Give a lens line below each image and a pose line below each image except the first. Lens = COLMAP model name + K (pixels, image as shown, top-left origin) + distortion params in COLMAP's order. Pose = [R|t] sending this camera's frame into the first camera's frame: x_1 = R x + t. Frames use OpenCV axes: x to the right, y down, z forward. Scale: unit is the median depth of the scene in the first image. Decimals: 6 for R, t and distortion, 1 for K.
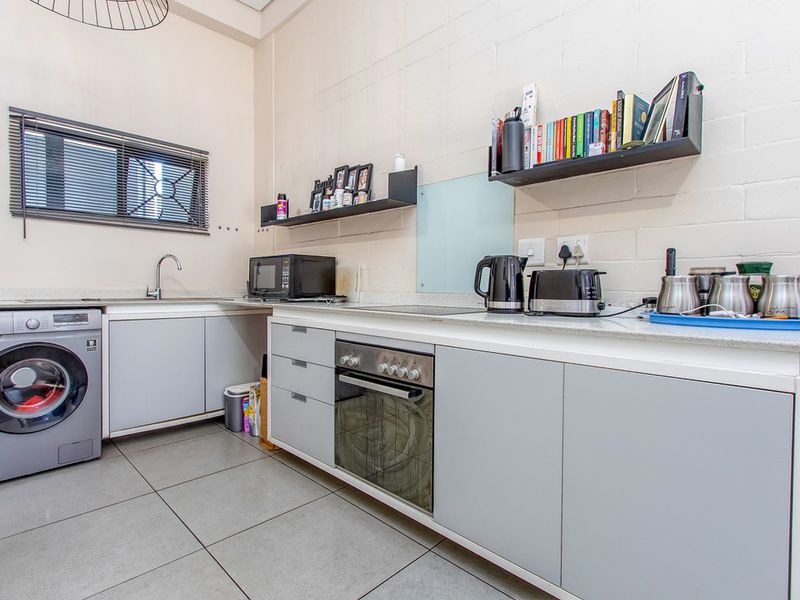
lens RADIAL K [[411.7, 0, 378.9], [0, 411.7, 298.1], [0, 0, 1]] dist [-0.004715, -0.000529]
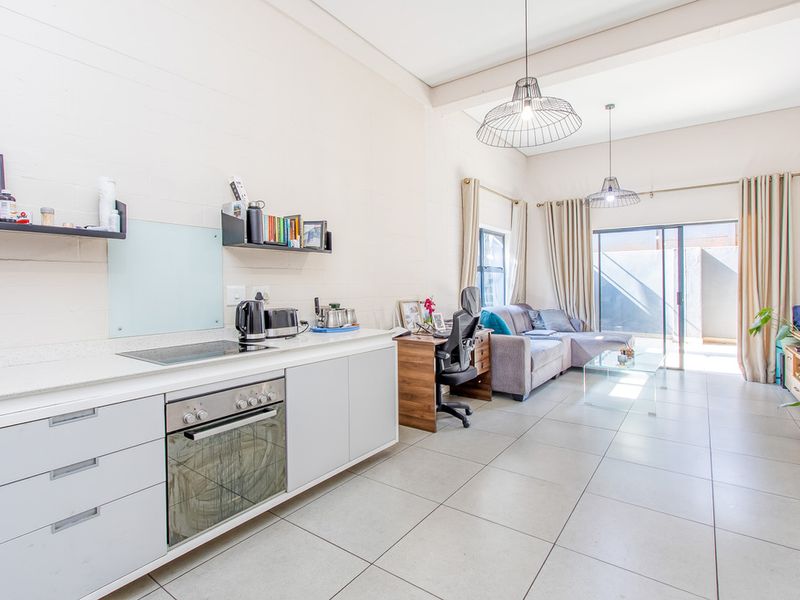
lens RADIAL K [[418.8, 0, 398.7], [0, 418.8, 281.1], [0, 0, 1]] dist [0.002329, -0.000820]
pose [[-0.170373, -0.003103, 0.985375, -1.133654], [0.031369, 0.999471, 0.008571, -0.159304], [-0.984880, 0.032371, -0.170185, 0.705484]]
